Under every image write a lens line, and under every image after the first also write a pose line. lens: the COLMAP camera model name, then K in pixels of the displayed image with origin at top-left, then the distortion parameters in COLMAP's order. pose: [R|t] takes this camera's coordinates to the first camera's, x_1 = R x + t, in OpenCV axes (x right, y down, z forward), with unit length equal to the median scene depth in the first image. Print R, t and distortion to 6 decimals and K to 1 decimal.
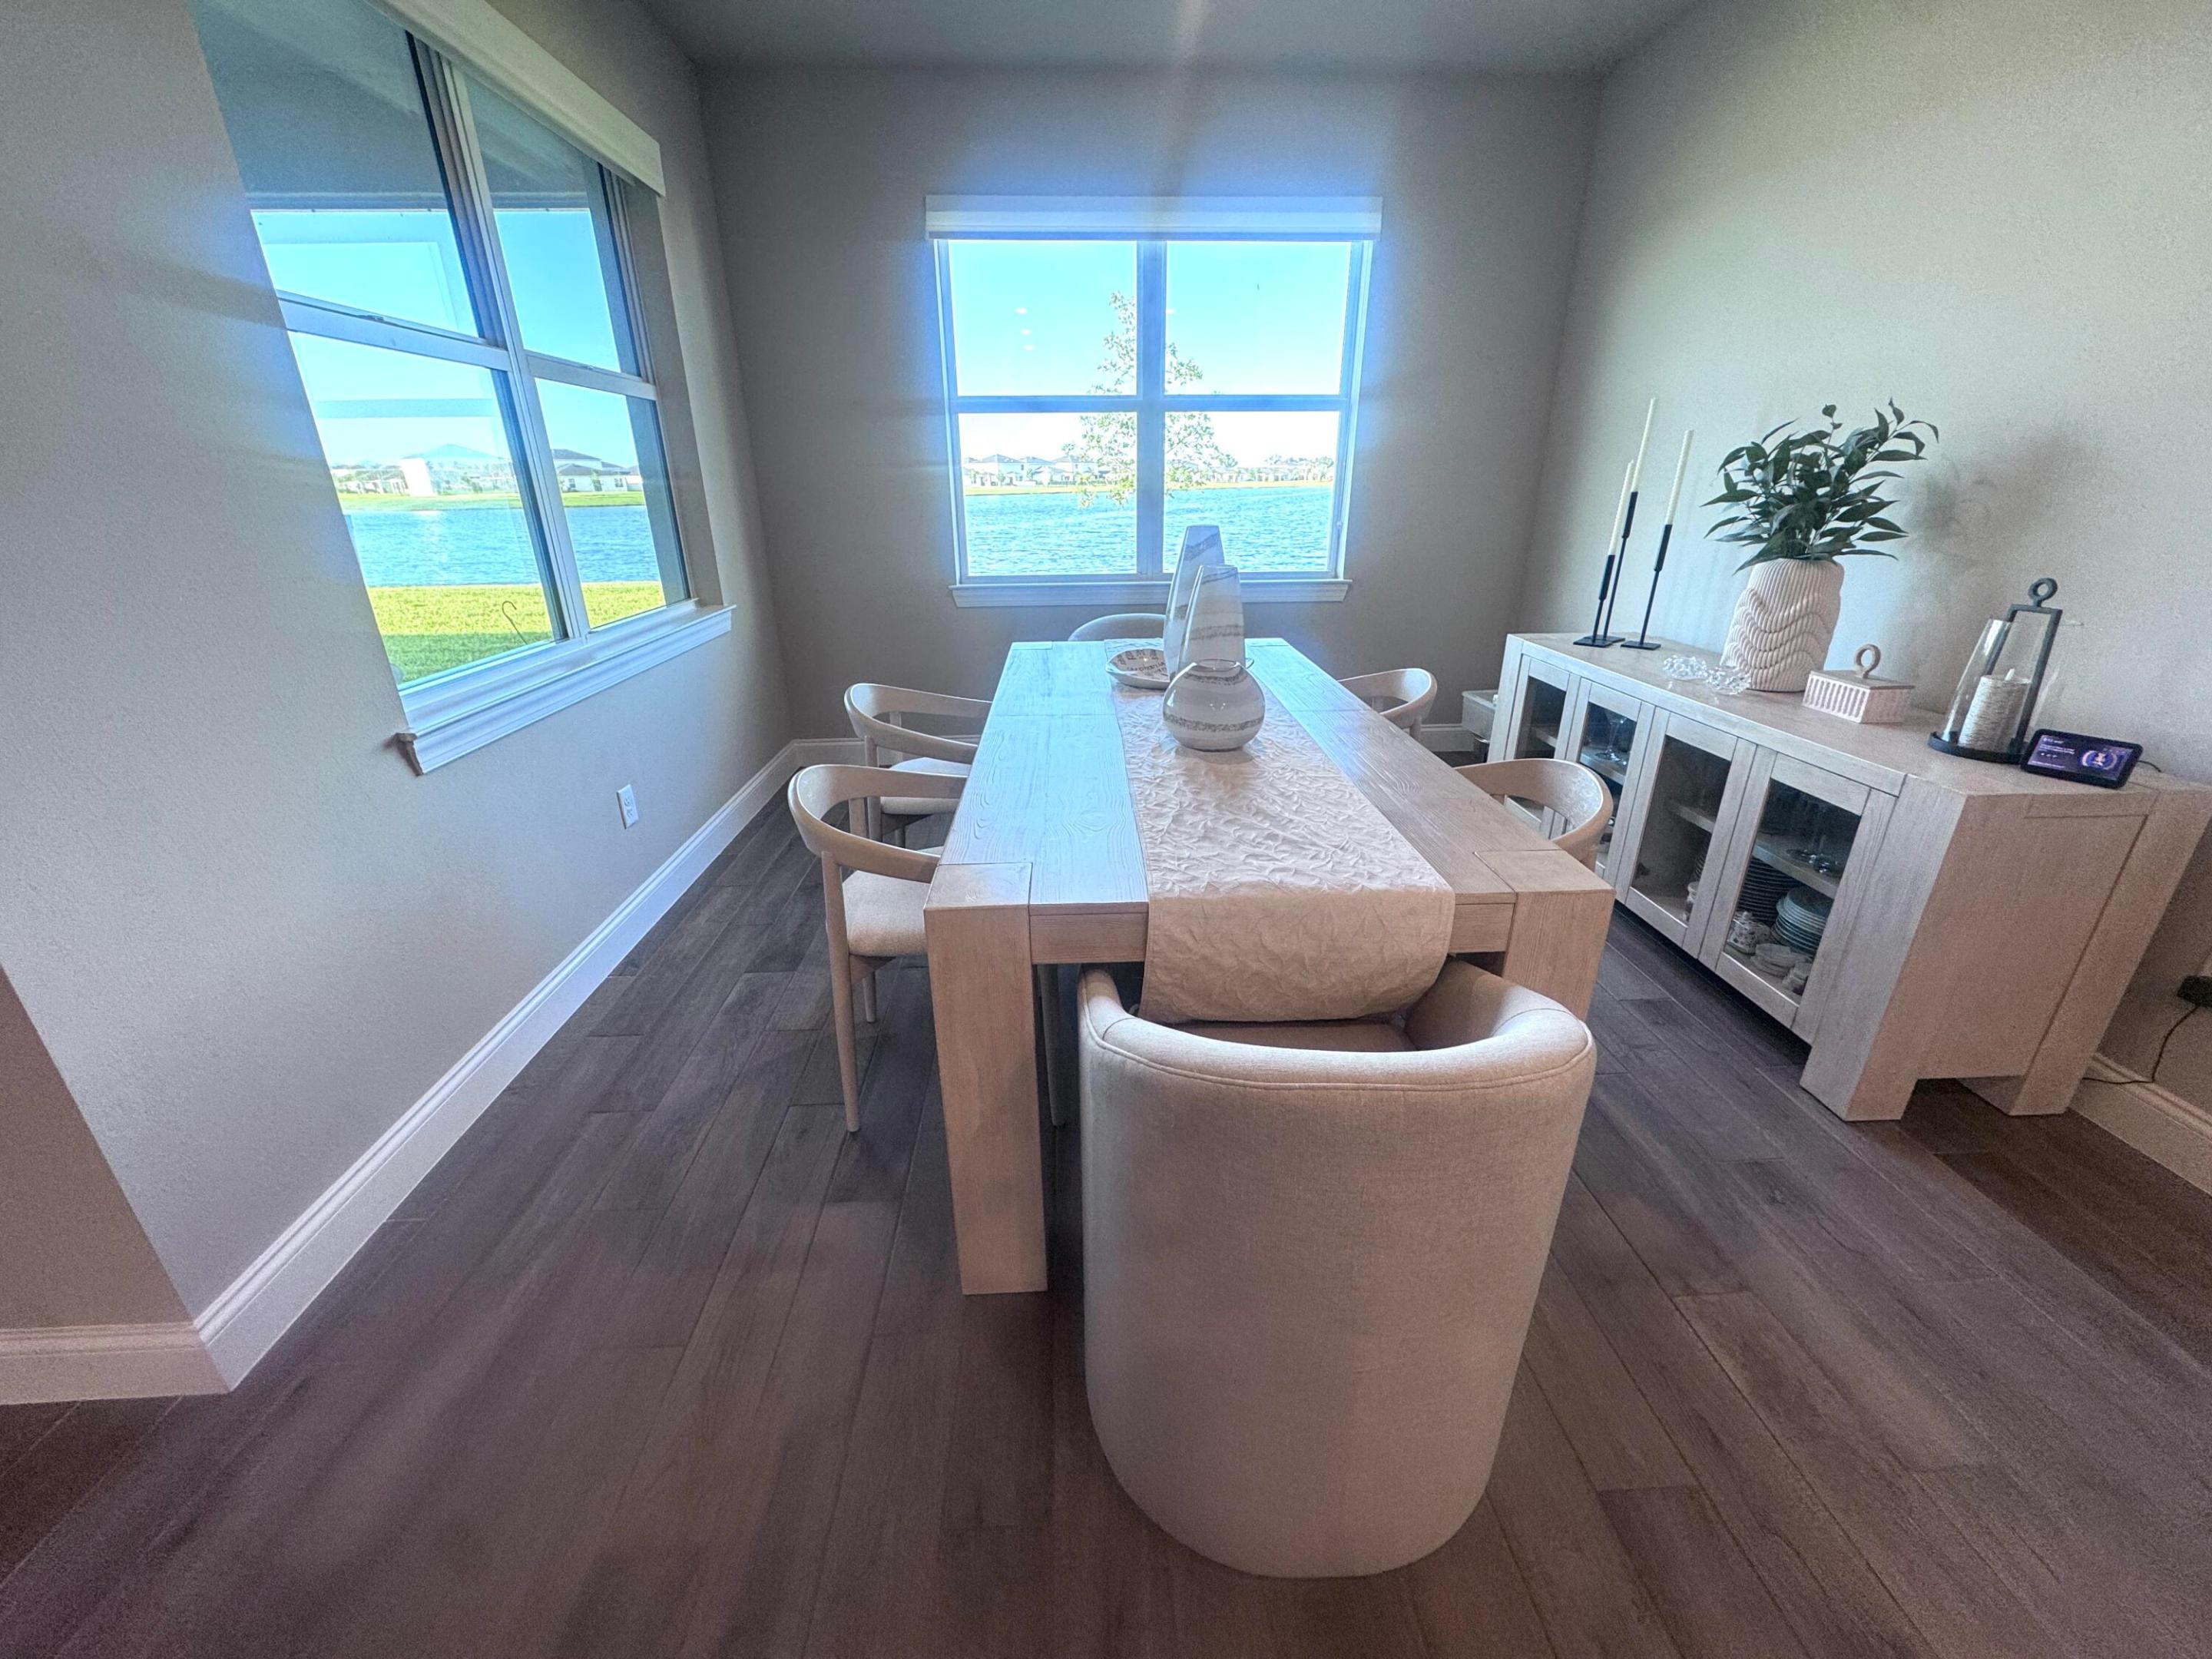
lens RADIAL K [[882.1, 0, 1109.0], [0, 882.1, 823.8], [0, 0, 1]] dist [-0.001110, 0.000421]
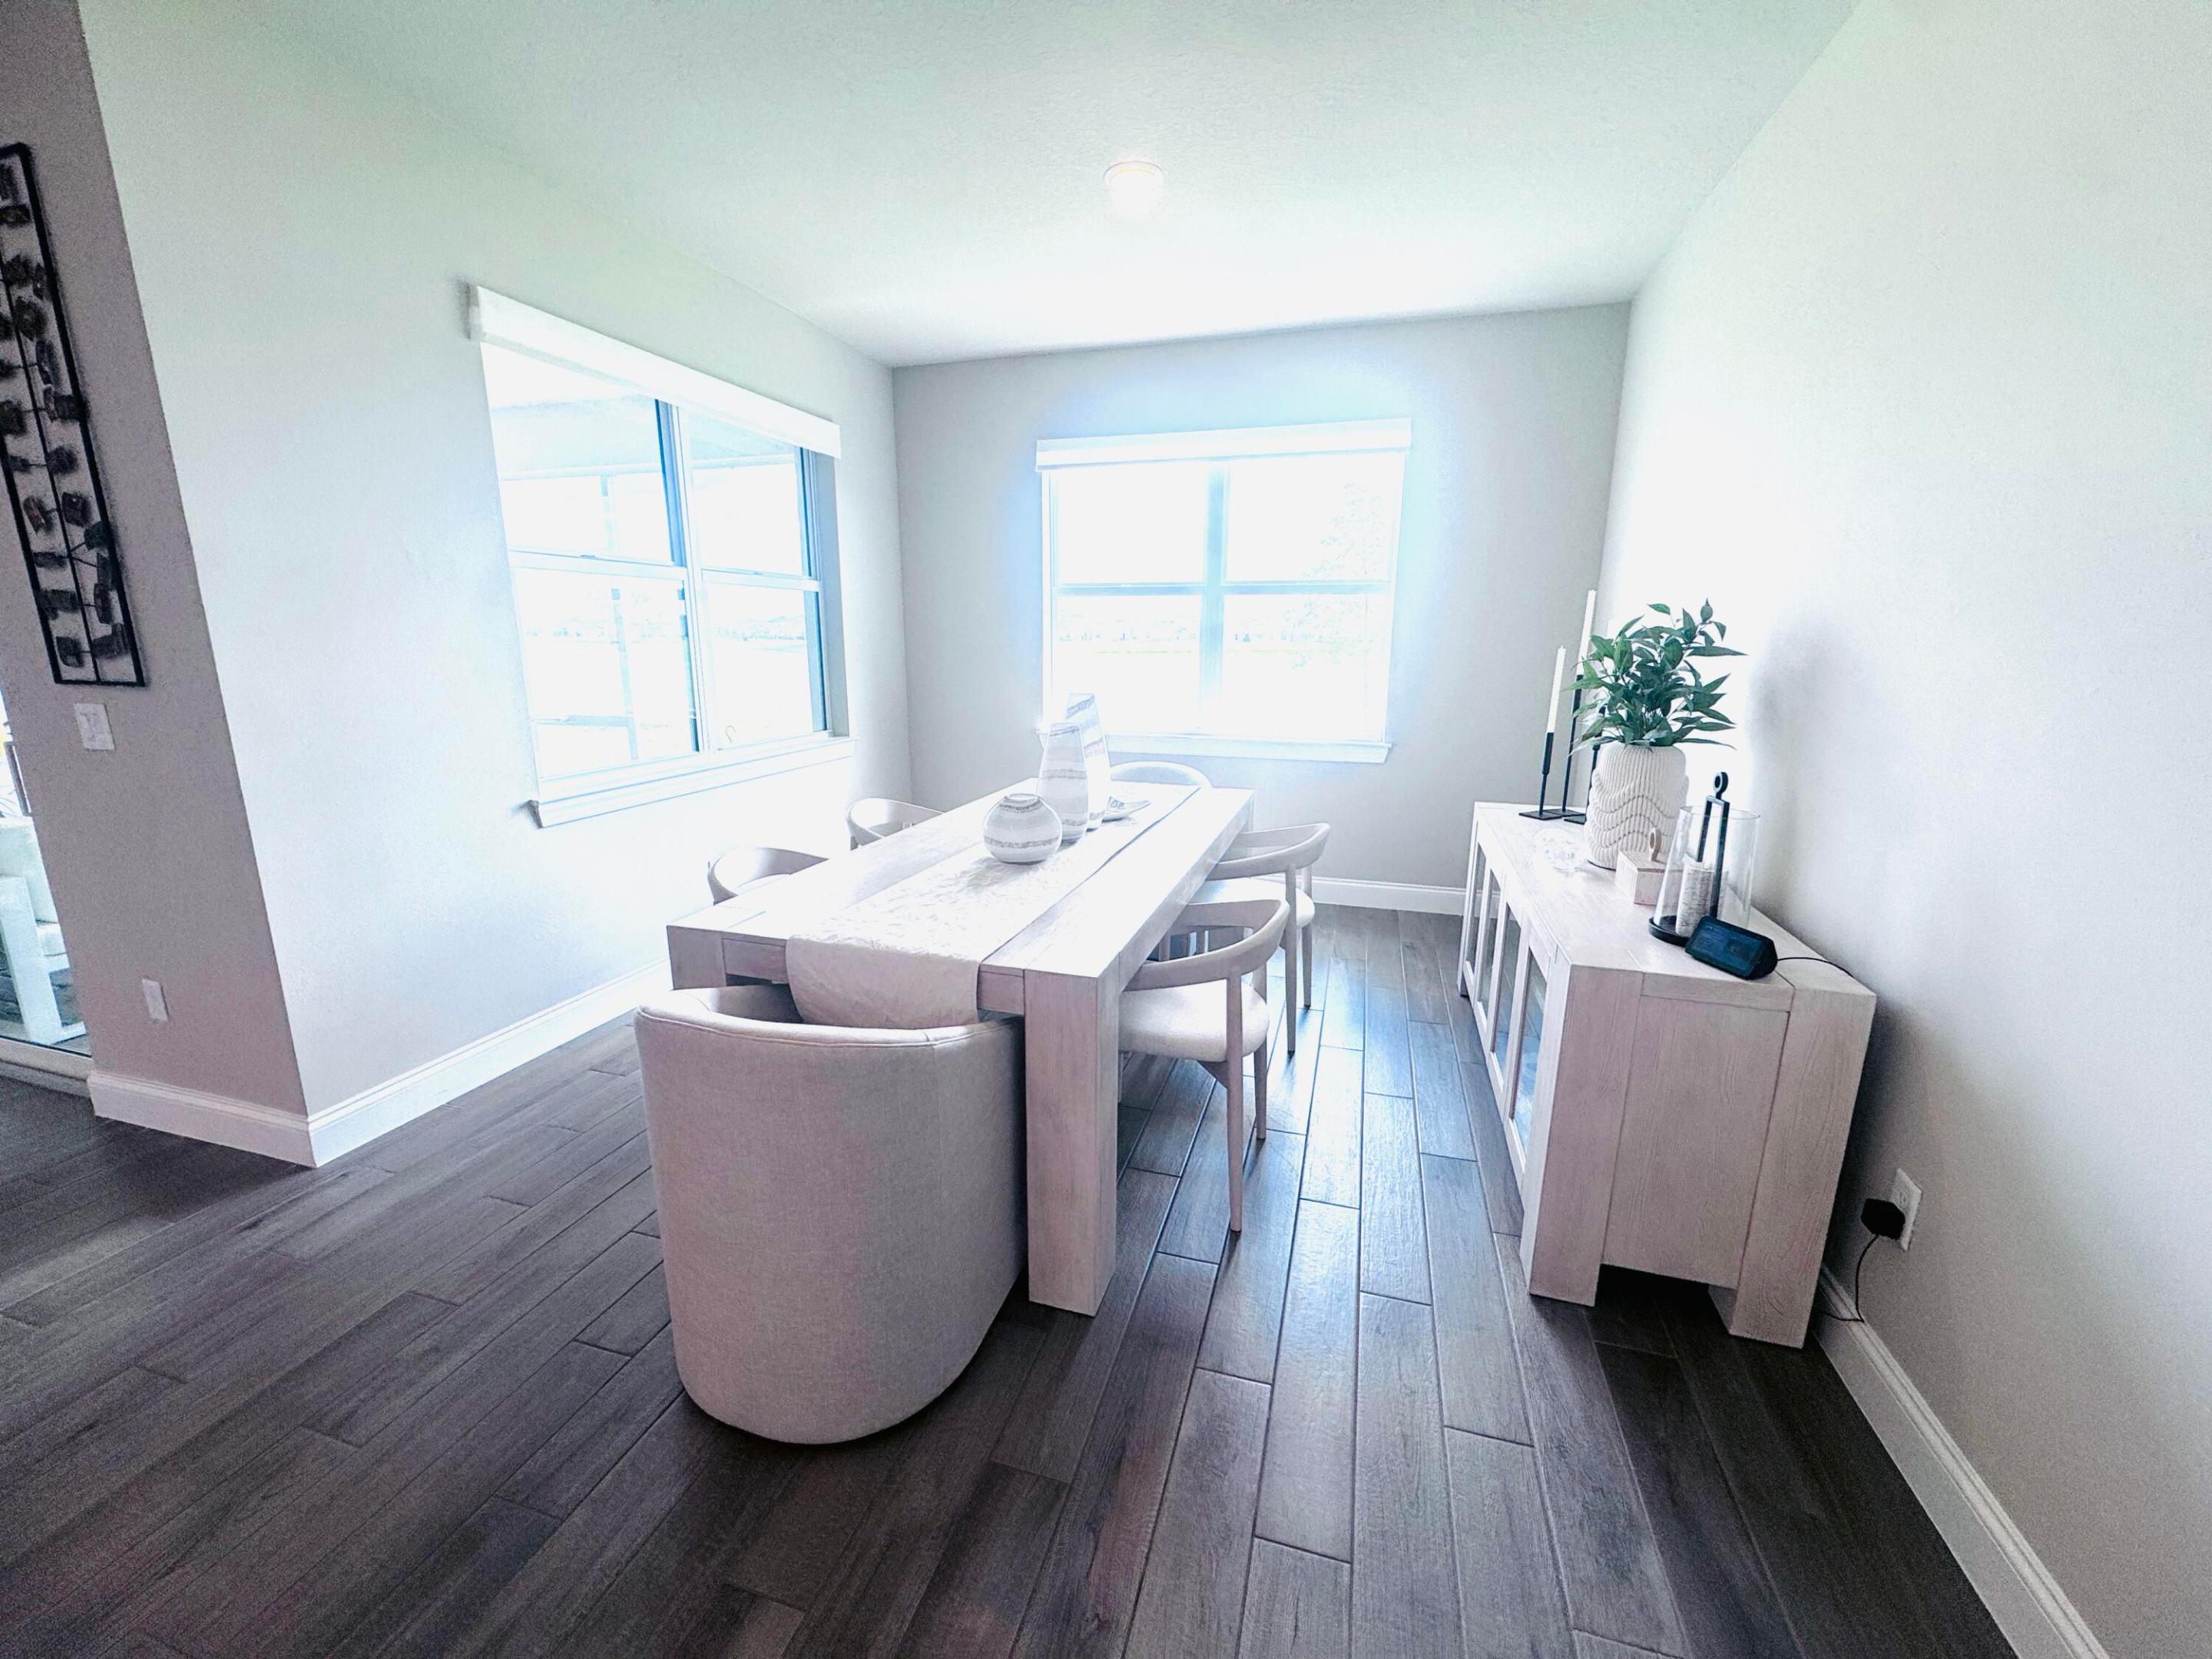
lens RADIAL K [[882.1, 0, 1104.3], [0, 882.1, 820.2], [0, 0, 1]] dist [-0.001110, 0.000421]
pose [[0.942530, 0.081939, -0.323918, 0.549369], [-0.134496, 0.980494, -0.143325, 0.017905], [0.305856, 0.178654, 0.935166, -0.139401]]
